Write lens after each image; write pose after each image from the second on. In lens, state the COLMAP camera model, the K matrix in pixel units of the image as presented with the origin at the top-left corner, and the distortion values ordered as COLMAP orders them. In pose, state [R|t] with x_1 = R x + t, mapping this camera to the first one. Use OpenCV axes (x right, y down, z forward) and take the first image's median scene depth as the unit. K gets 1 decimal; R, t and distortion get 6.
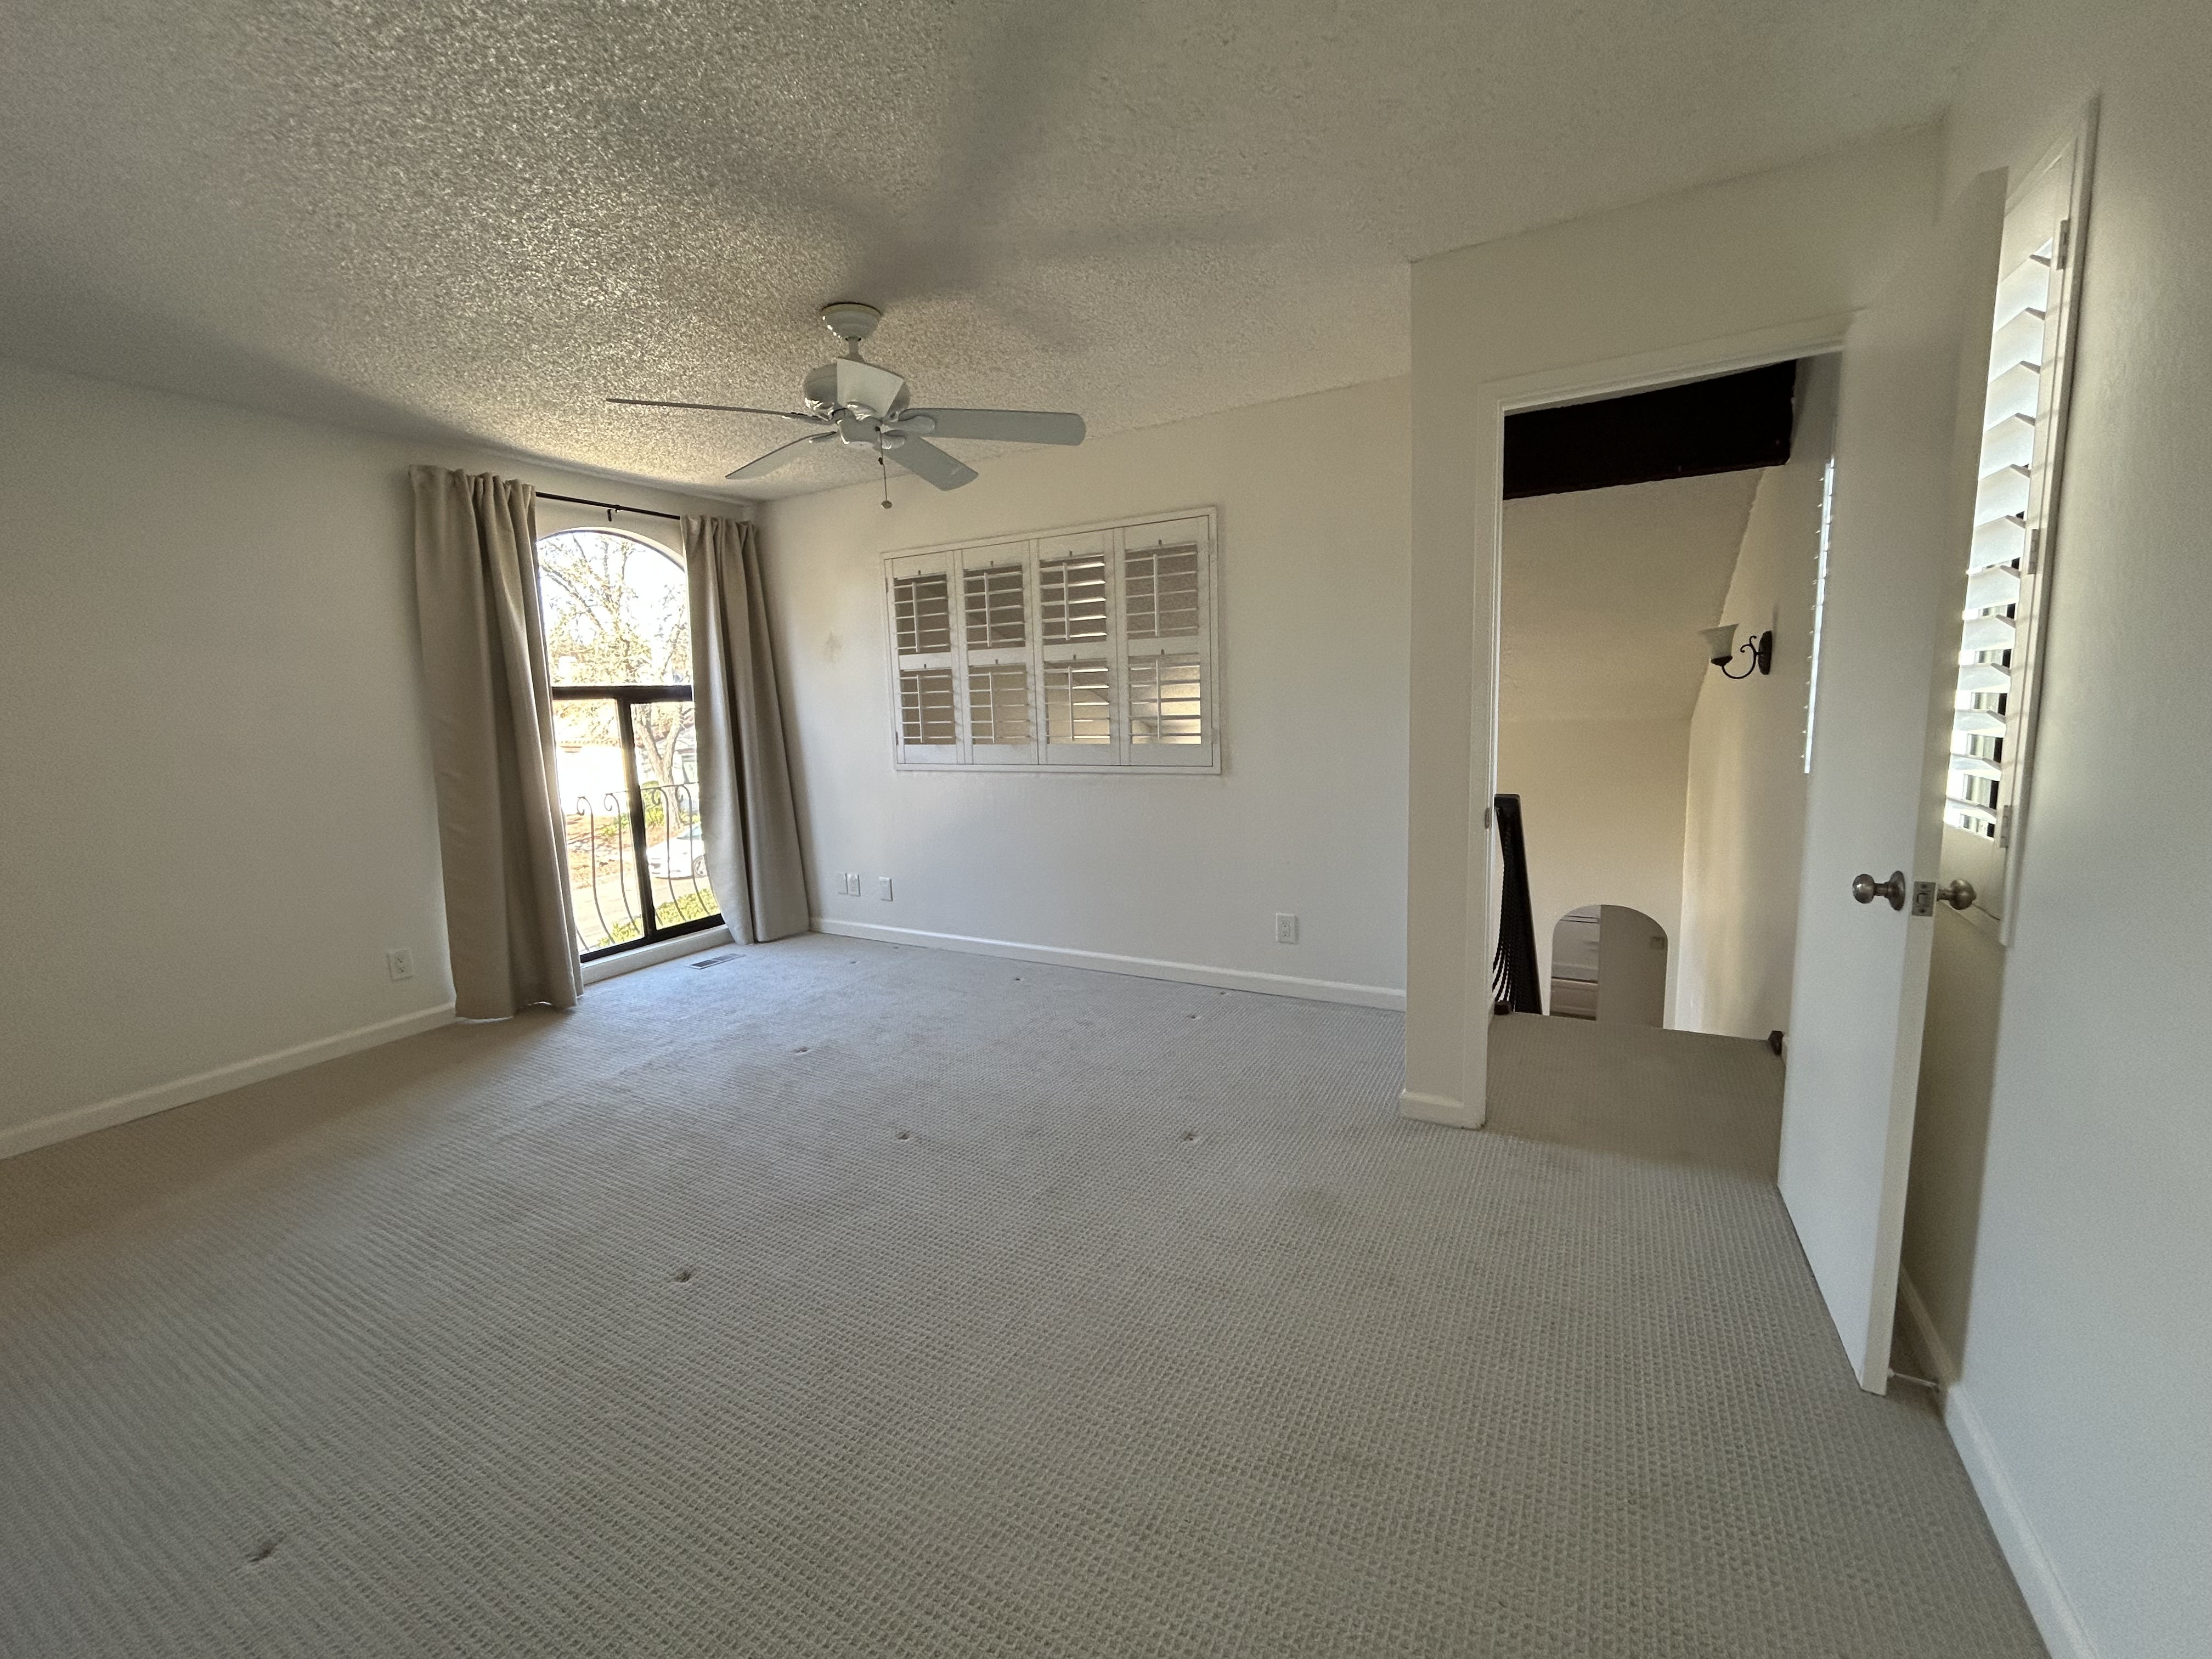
lens RADIAL K [[873.3, 0, 1148.8], [0, 873.3, 832.1], [0, 0, 1]] dist [0.000320, 0.000158]
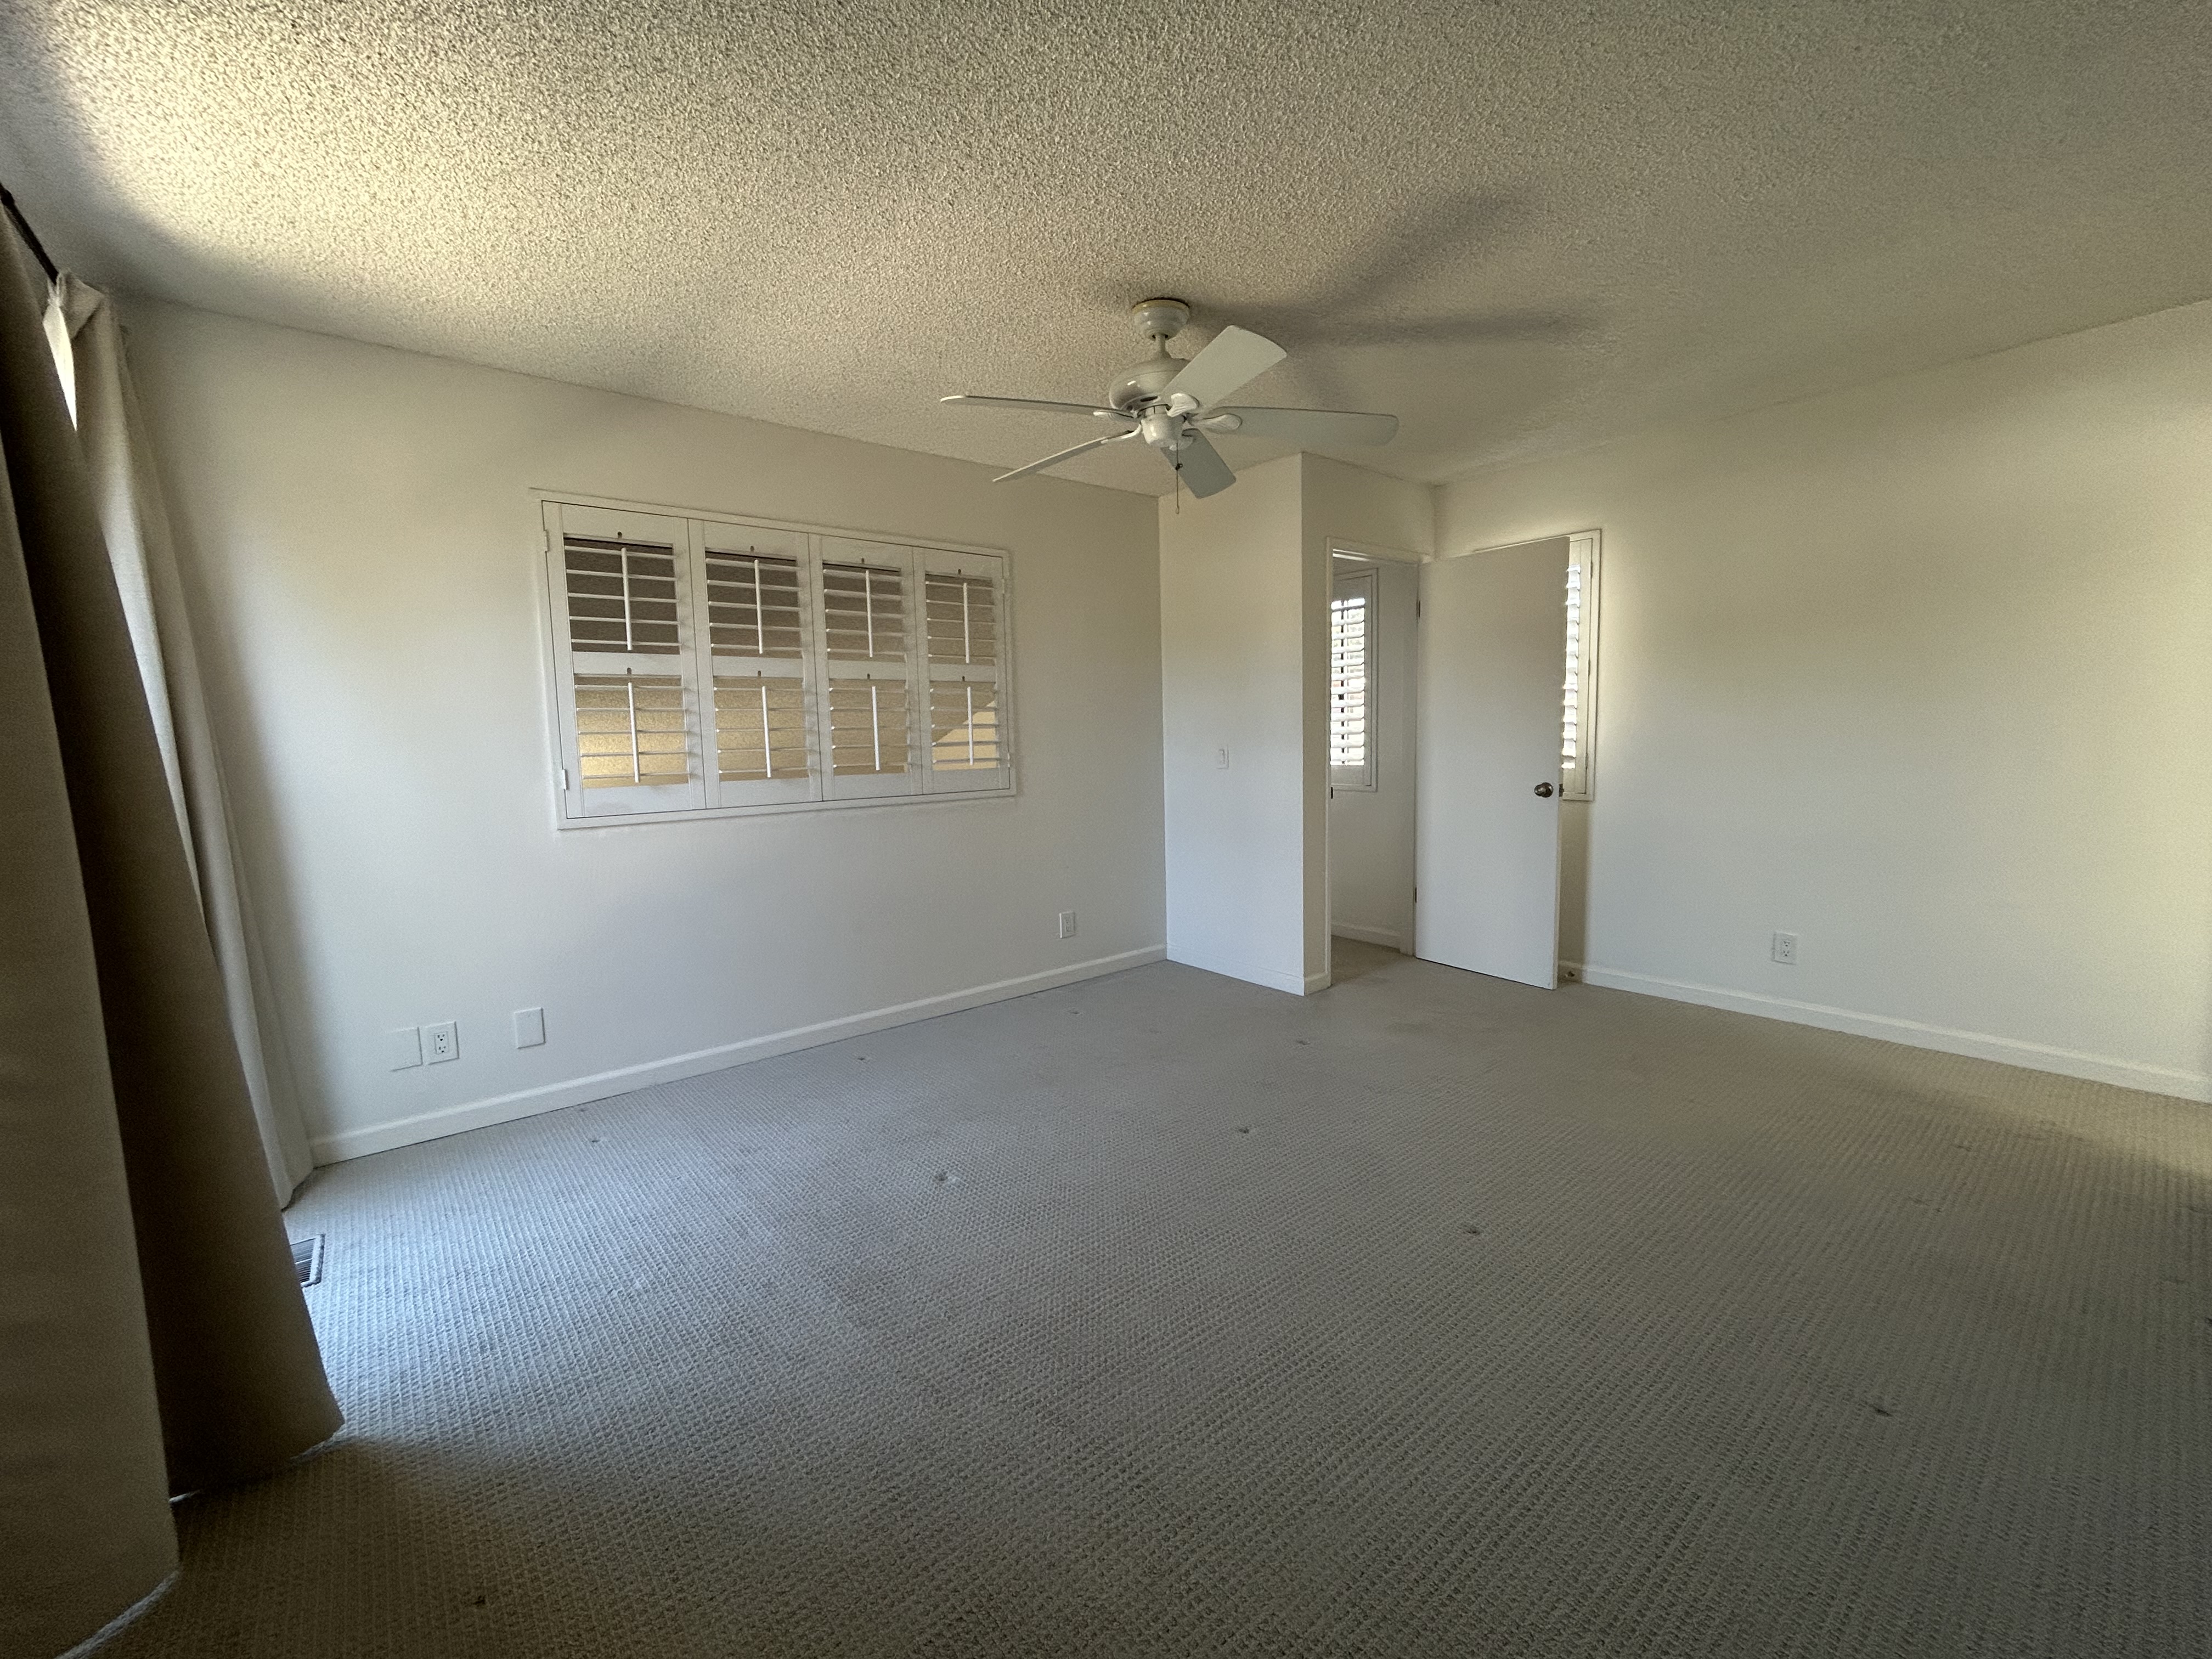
lens RADIAL K [[901.9, 0, 1100.0], [0, 901.9, 821.3], [0, 0, 1]] dist [-0.000043, 0.000979]
pose [[0.387791, -0.074461, 0.918735, -0.861532], [0.141488, 0.989728, 0.020494, -0.040641], [-0.910823, 0.122042, 0.394343, 0.448931]]
